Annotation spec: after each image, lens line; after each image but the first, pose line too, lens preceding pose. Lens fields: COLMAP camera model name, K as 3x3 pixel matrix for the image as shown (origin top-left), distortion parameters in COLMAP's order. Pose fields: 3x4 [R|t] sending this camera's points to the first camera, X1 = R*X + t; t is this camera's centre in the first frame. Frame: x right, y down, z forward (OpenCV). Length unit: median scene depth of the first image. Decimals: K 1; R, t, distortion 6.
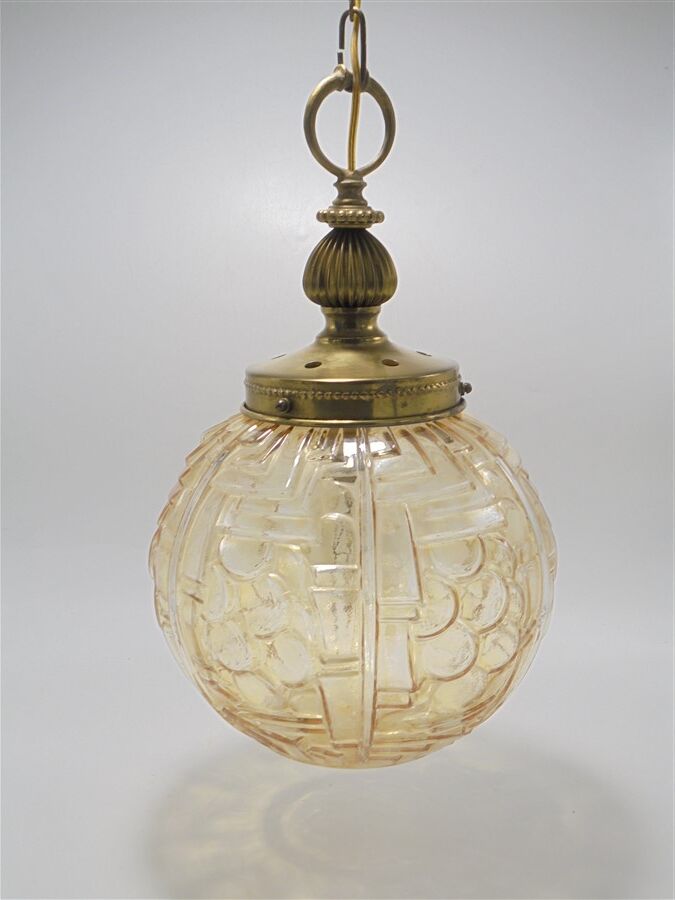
lens RADIAL K [[1112.6, 0, 338.7], [0, 1112.6, 447.9], [0, 0, 1]] dist [0.016043, 0.000000]
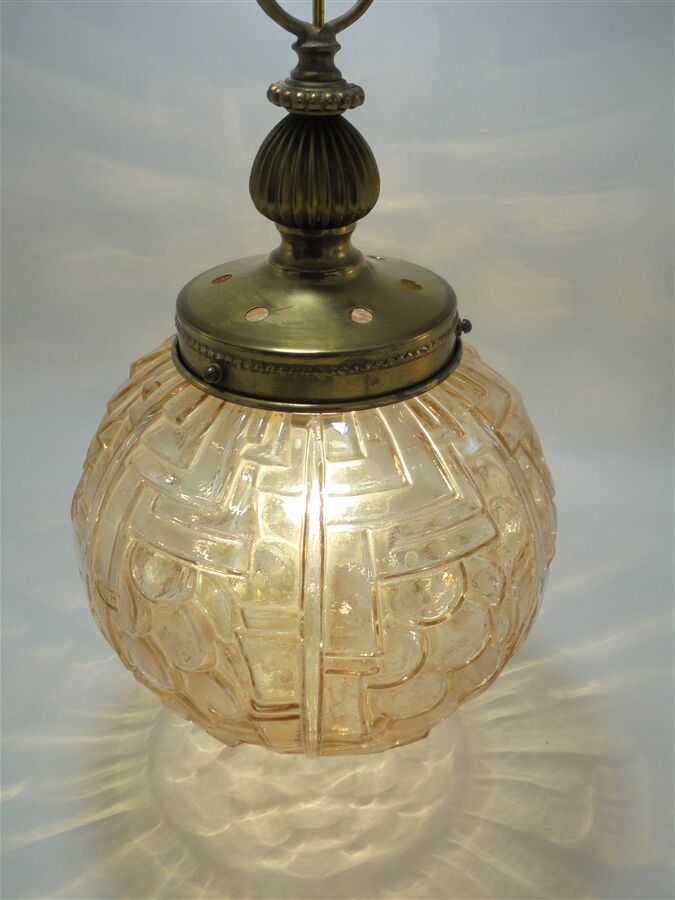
lens RADIAL K [[890.3, 0, 336.8], [0, 890.3, 452.8], [0, 0, 1]] dist [-0.047964, 0.000000]
pose [[0.998447, 0.045604, -0.031985, 0.052855], [-0.032644, 0.944324, 0.327394, -0.181620], [0.045135, -0.325842, 0.944346, 0.410465]]
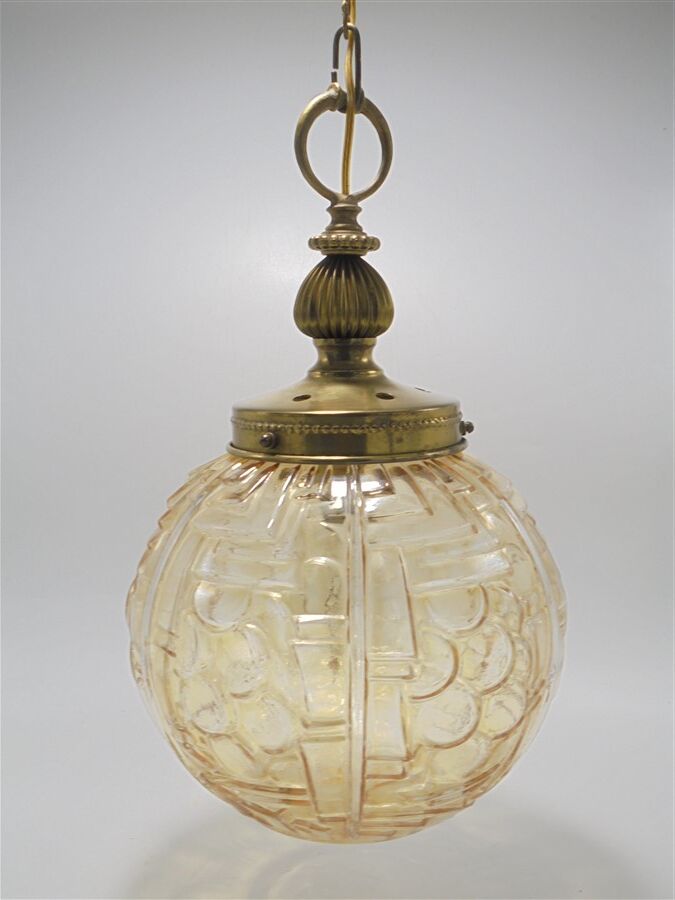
lens RADIAL K [[1000.8, 0, 339.2], [0, 1000.8, 445.3], [0, 0, 1]] dist [0.002264, 0.000000]
pose [[0.999774, 0.006611, -0.020221, 0.025125], [-0.008040, 0.997414, -0.071425, 0.023927], [0.019696, 0.071571, 0.997241, 0.171080]]
